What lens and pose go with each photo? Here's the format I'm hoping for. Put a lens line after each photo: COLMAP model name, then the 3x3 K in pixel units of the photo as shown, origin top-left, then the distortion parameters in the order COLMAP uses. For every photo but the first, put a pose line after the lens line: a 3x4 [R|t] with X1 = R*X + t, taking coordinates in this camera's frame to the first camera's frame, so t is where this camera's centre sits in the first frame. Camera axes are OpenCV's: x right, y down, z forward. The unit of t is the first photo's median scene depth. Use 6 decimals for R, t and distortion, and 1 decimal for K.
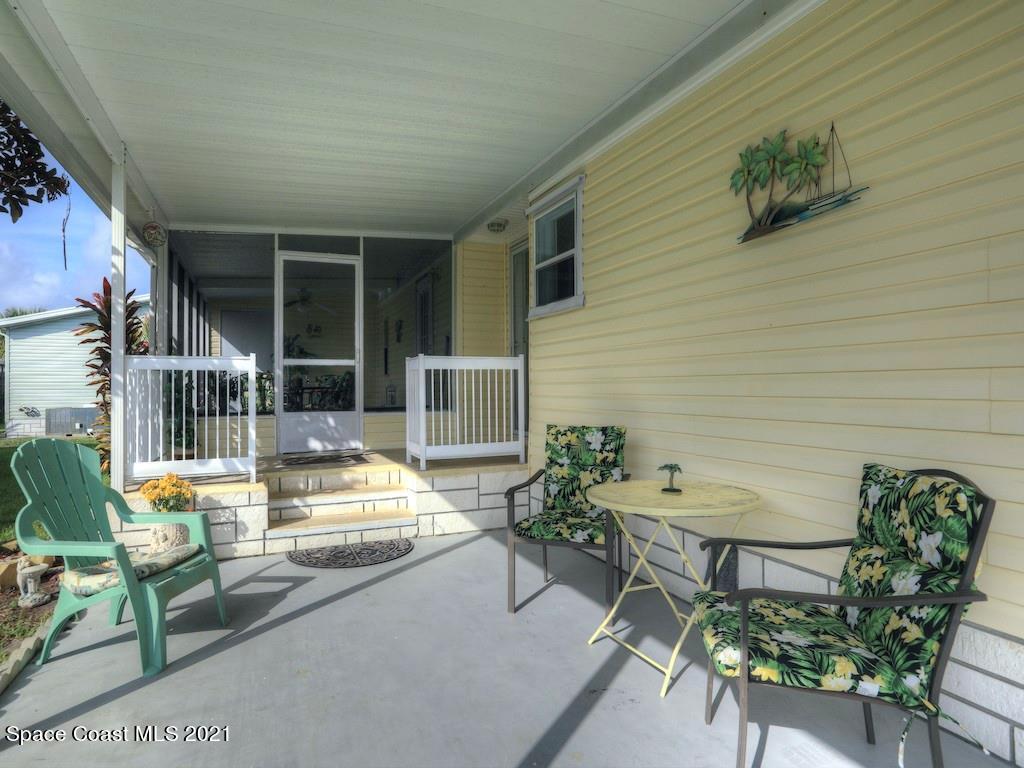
lens RADIAL K [[601.5, 0, 512.0], [0, 601.5, 384.0], [0, 0, 1]] dist [-0.003965, -0.000541]
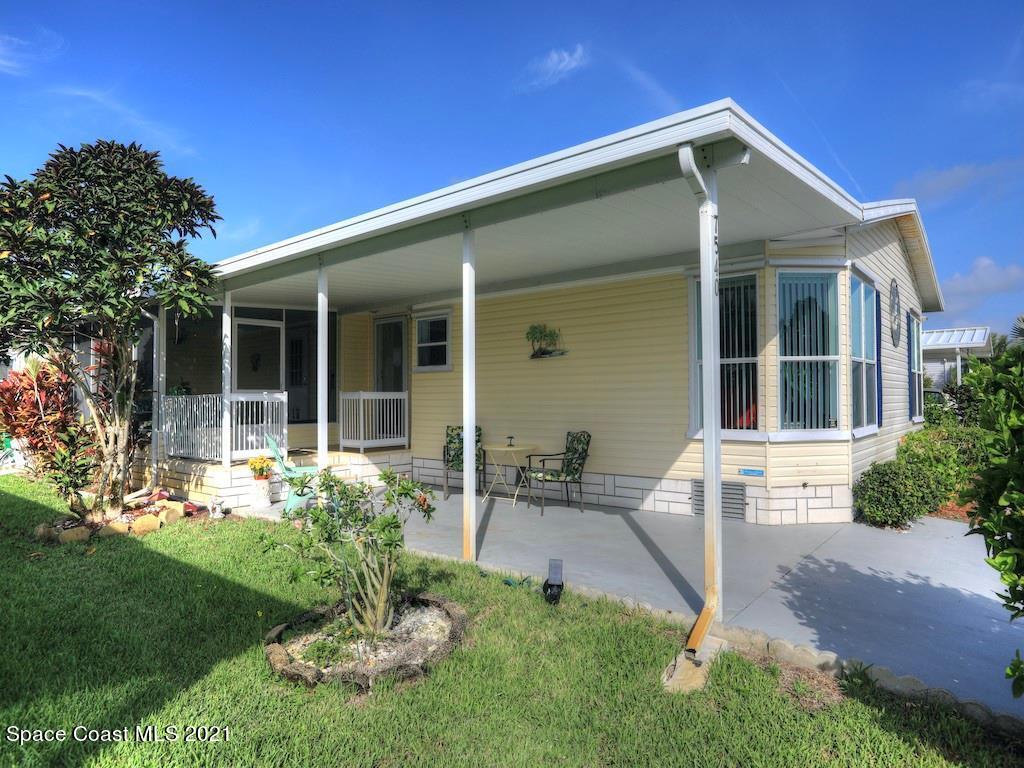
lens RADIAL K [[670.0, 0, 512.0], [0, 670.0, 384.0], [0, 0, 1]] dist [0.002502, 0.000266]
pose [[0.902995, 0.013093, 0.429451, -0.480644], [-0.004796, 0.999780, -0.020396, -0.023586], [-0.429623, 0.016358, 0.902860, -0.829105]]
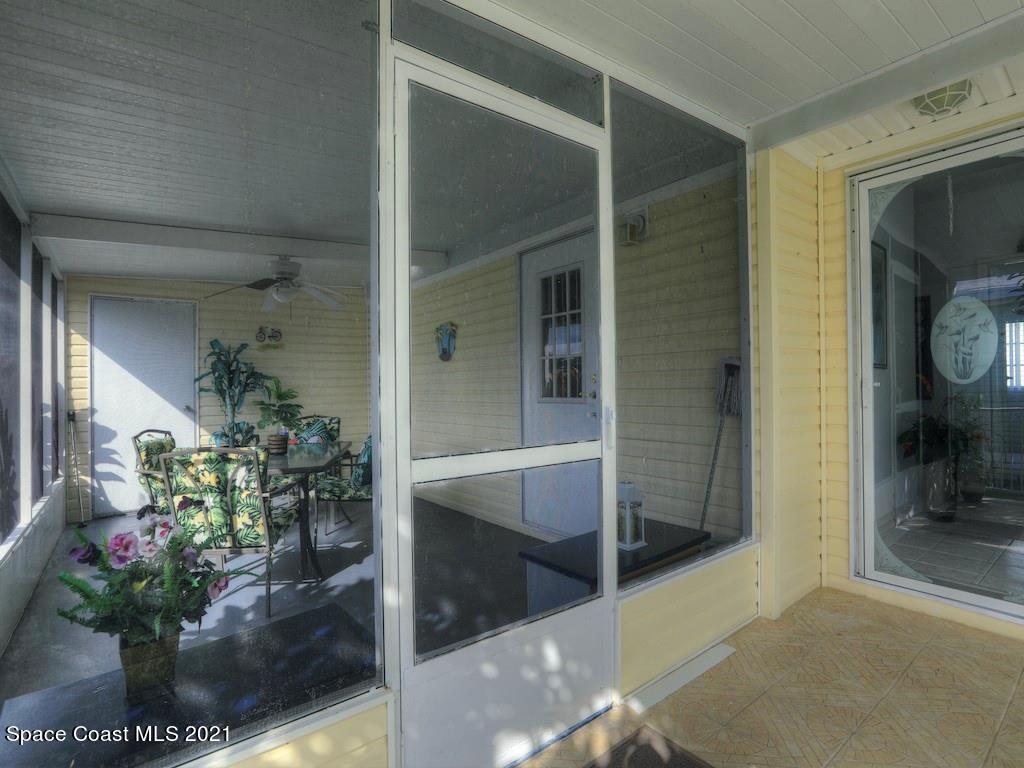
lens RADIAL K [[515.0, 0, 512.0], [0, 515.0, 384.0], [0, 0, 1]] dist [-0.002925, -0.000445]
pose [[0.968526, -0.002360, 0.248902, -0.392988], [0.001622, 0.999994, 0.003171, -0.075913], [-0.248908, -0.002667, 0.968523, 0.772785]]
